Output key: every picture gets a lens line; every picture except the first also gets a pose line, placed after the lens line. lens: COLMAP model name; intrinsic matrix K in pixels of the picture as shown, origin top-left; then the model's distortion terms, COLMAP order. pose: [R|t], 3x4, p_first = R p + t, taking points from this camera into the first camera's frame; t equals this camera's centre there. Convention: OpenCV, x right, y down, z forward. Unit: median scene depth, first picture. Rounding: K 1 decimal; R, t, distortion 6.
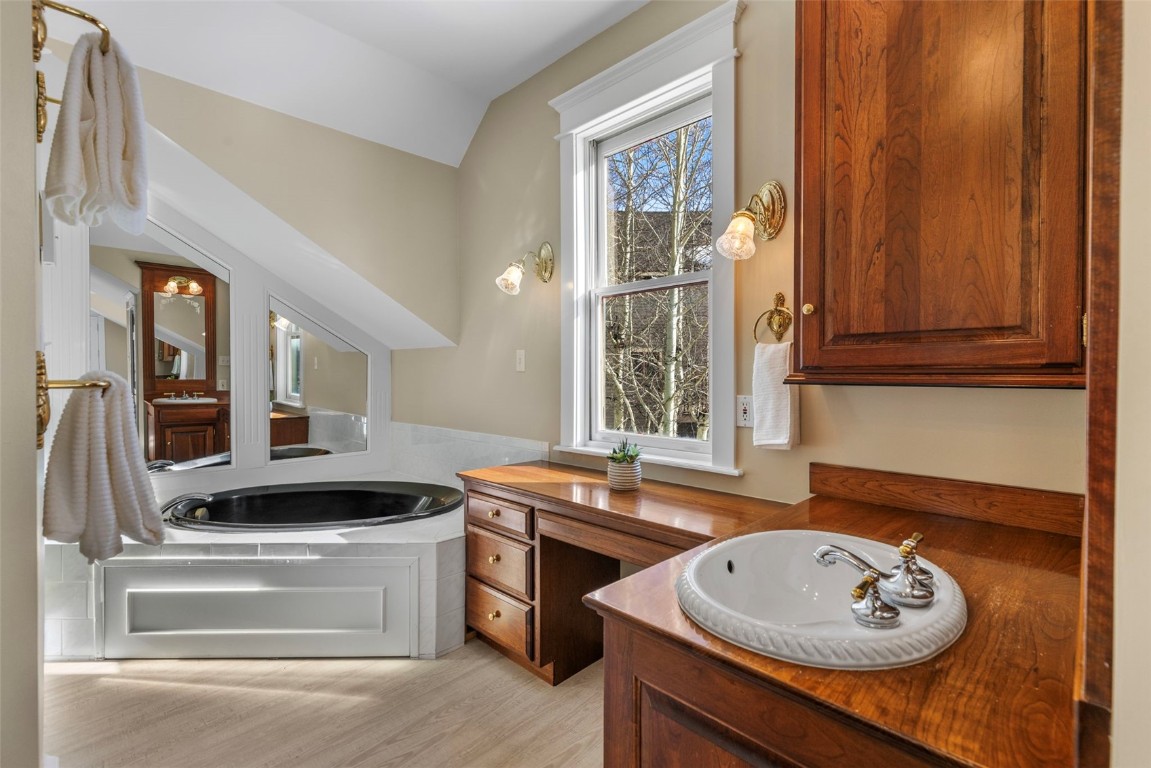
lens RADIAL K [[514.3, 0, 572.1], [0, 514.3, 383.9], [0, 0, 1]] dist [0.007306, -0.000089]
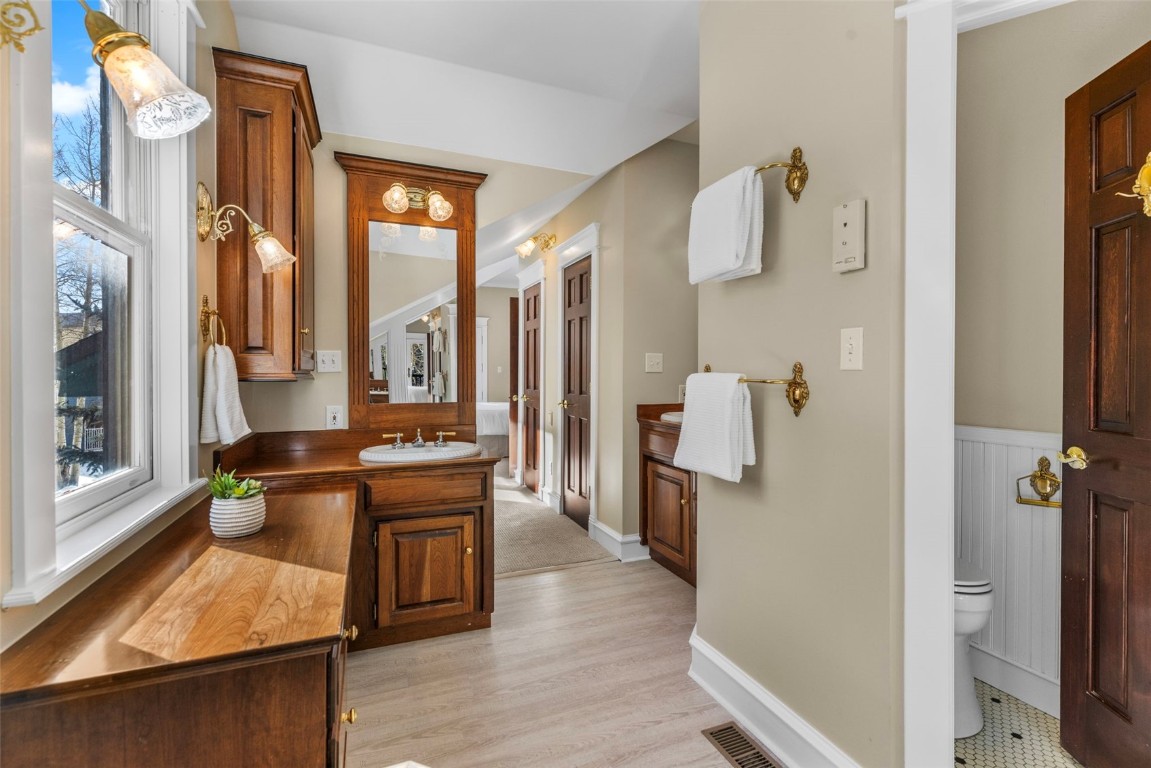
lens RADIAL K [[514.3, 0, 576.8], [0, 514.3, 377.6], [0, 0, 1]] dist [0.007306, -0.000089]
pose [[0.924051, 0.001571, -0.382267, -0.449263], [-0.001675, 0.999999, 0.000059, -0.033630], [0.382266, 0.000586, 0.924052, 0.634845]]
